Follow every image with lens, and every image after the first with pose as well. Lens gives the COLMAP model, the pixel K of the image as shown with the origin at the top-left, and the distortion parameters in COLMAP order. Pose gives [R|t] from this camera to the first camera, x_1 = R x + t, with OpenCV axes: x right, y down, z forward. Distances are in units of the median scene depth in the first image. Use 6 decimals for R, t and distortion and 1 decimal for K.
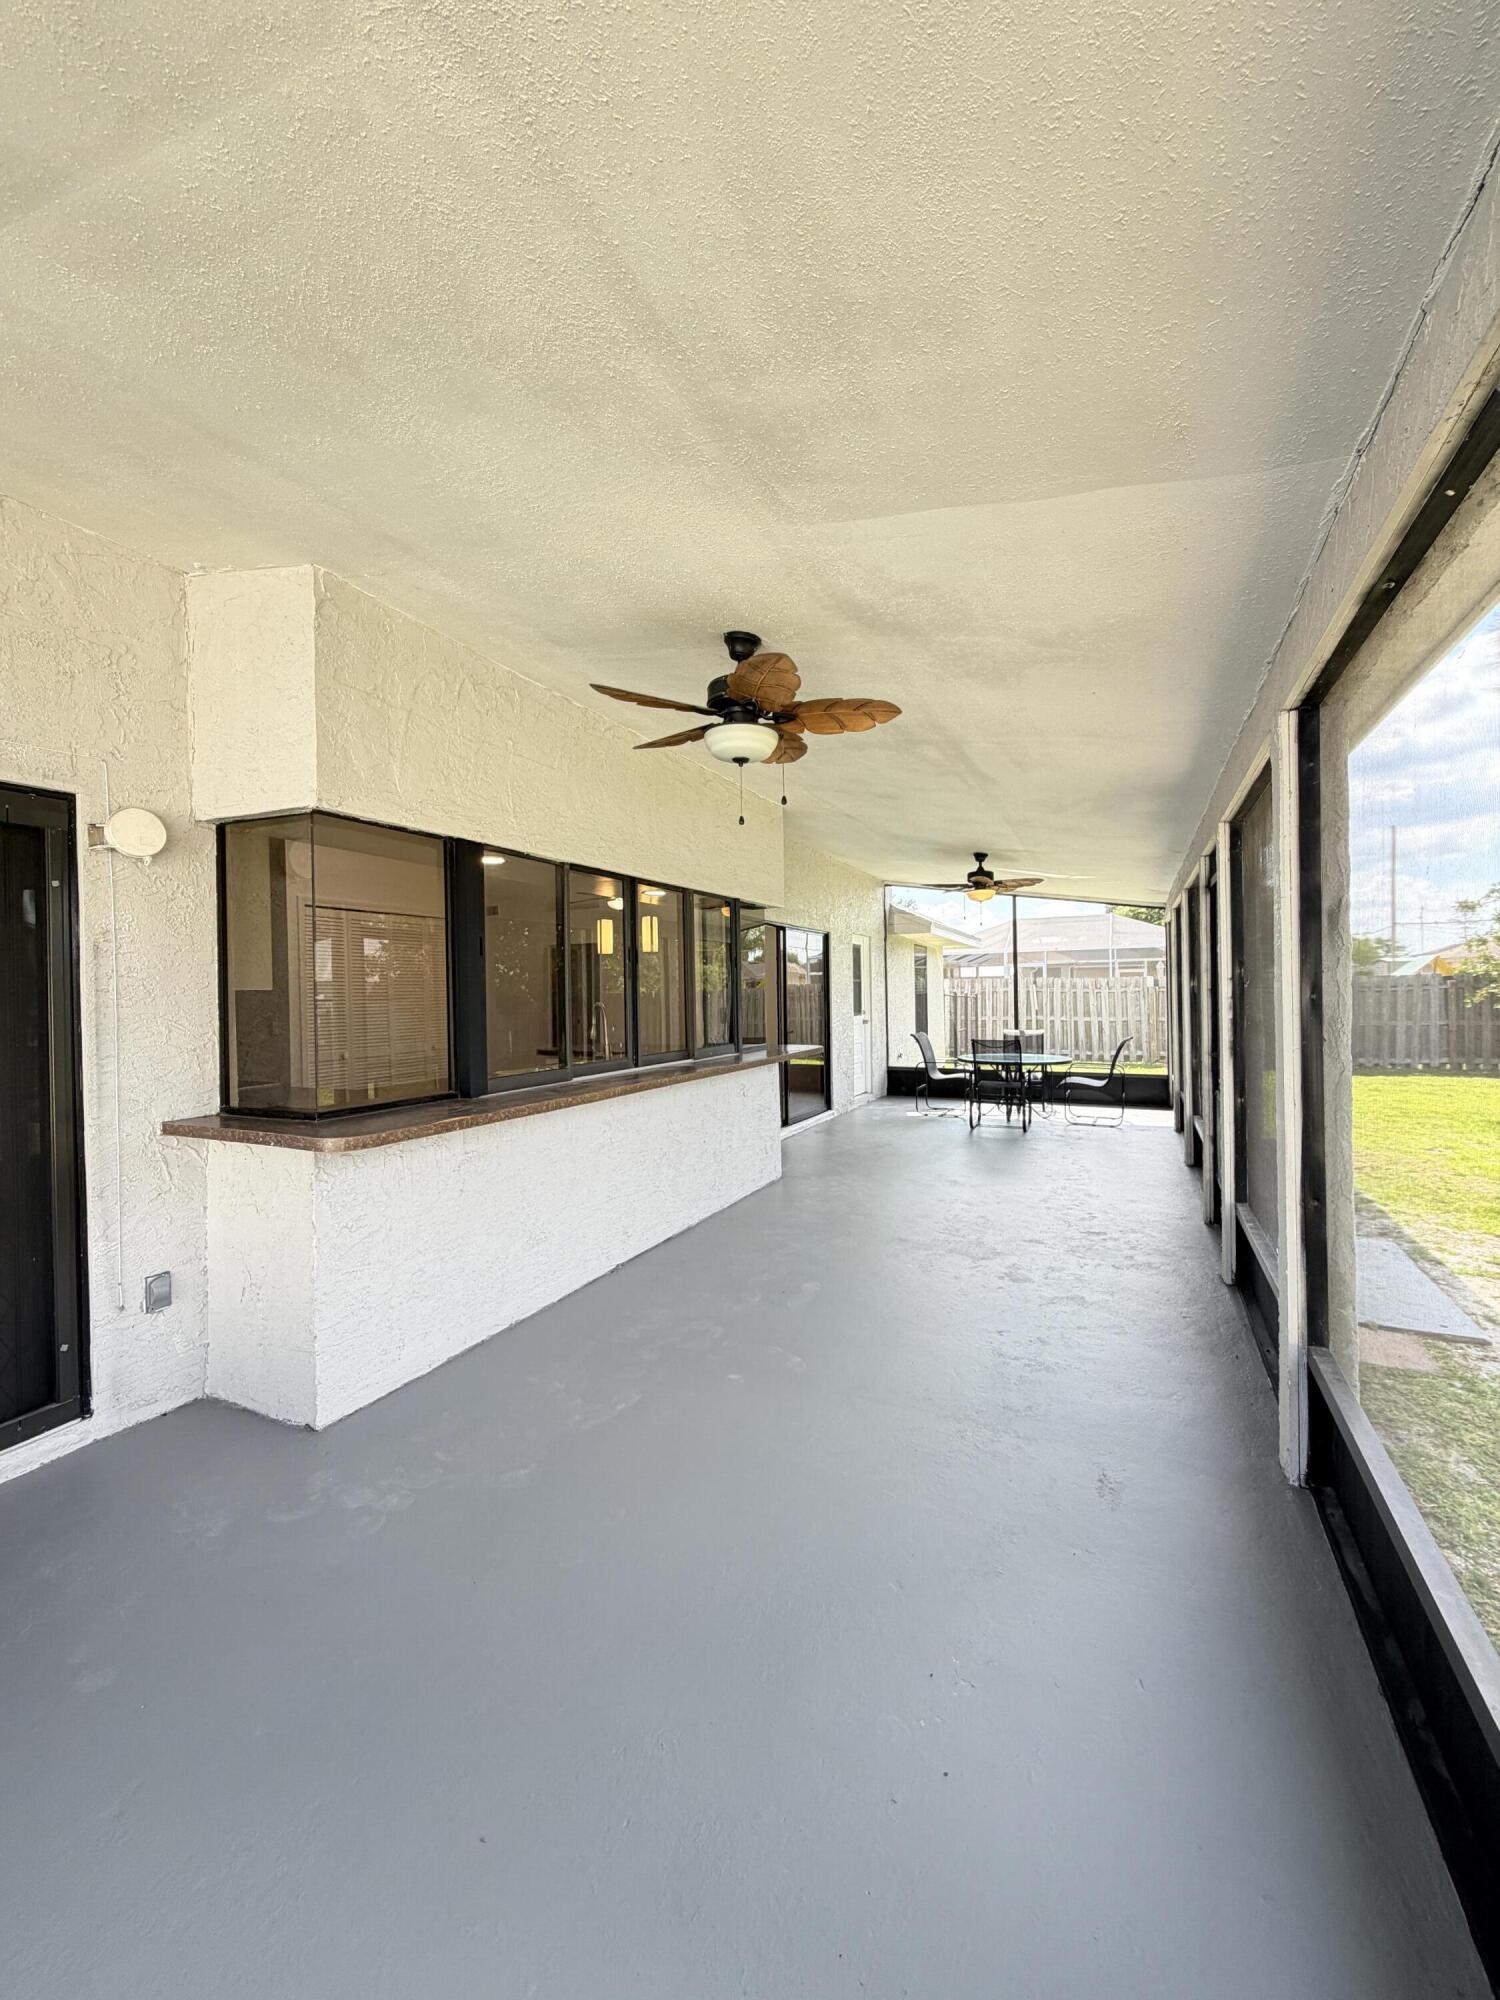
lens RADIAL K [[796.4, 0, 749.7], [0, 796.4, 995.7], [0, 0, 1]] dist [-0.002573, 0.000959]
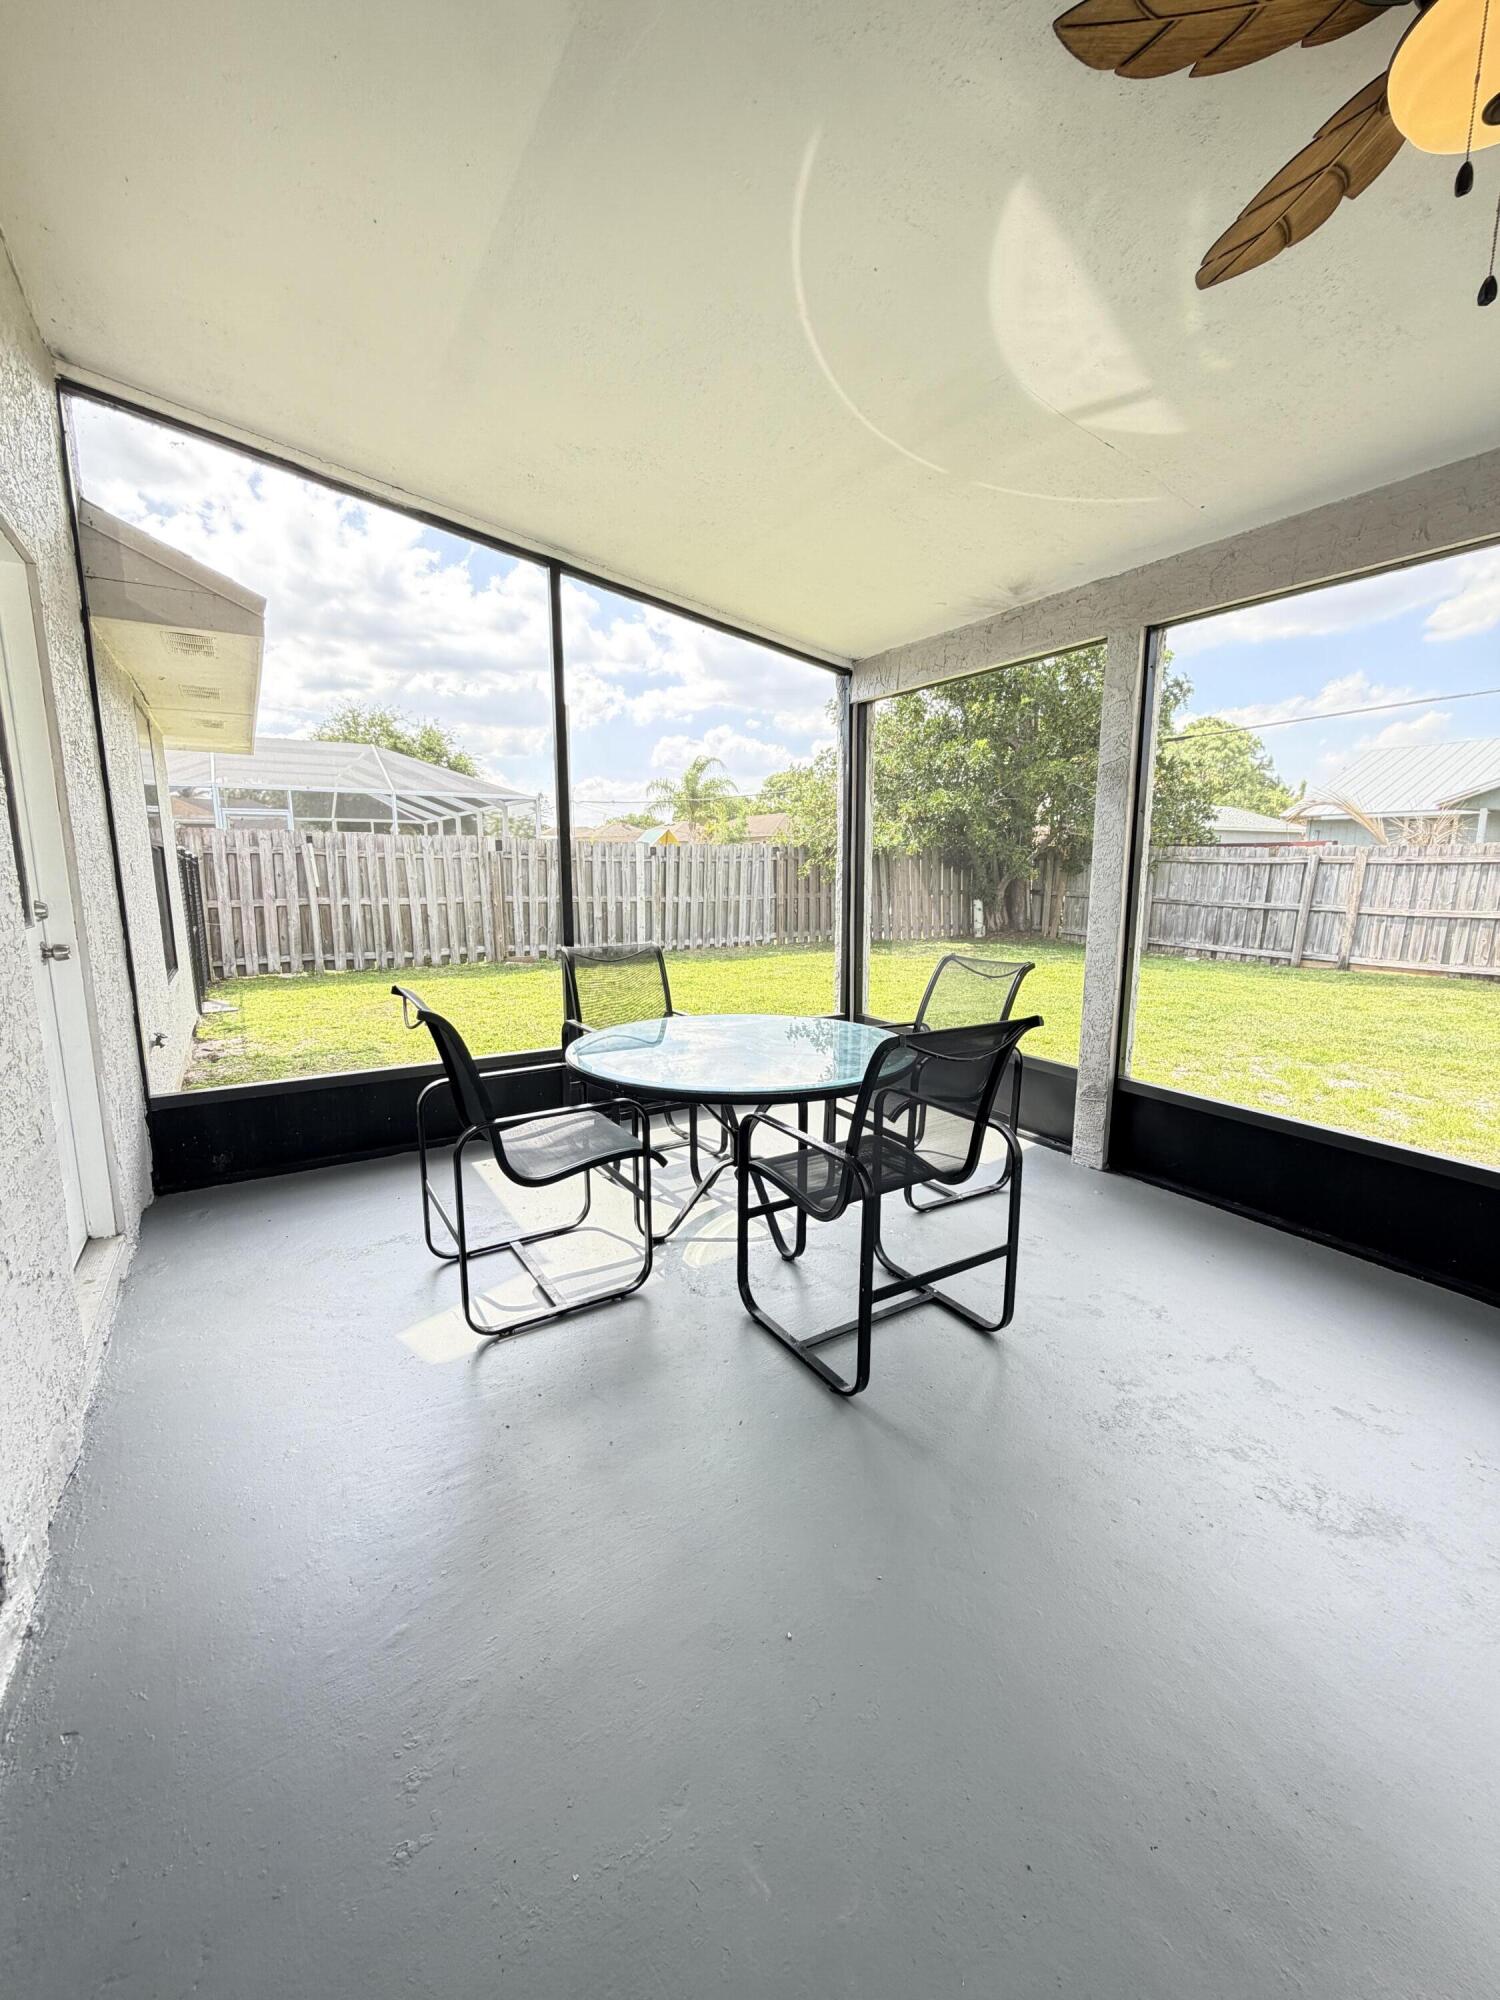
lens RADIAL K [[796.4, 0, 745.7], [0, 796.4, 990.0], [0, 0, 1]] dist [-0.002573, 0.000959]
pose [[0.538032, -0.118425, 0.834564, 0.037592], [-0.007844, 0.989335, 0.145443, 0.005398], [-0.842888, -0.084799, 0.531365, 0.441820]]
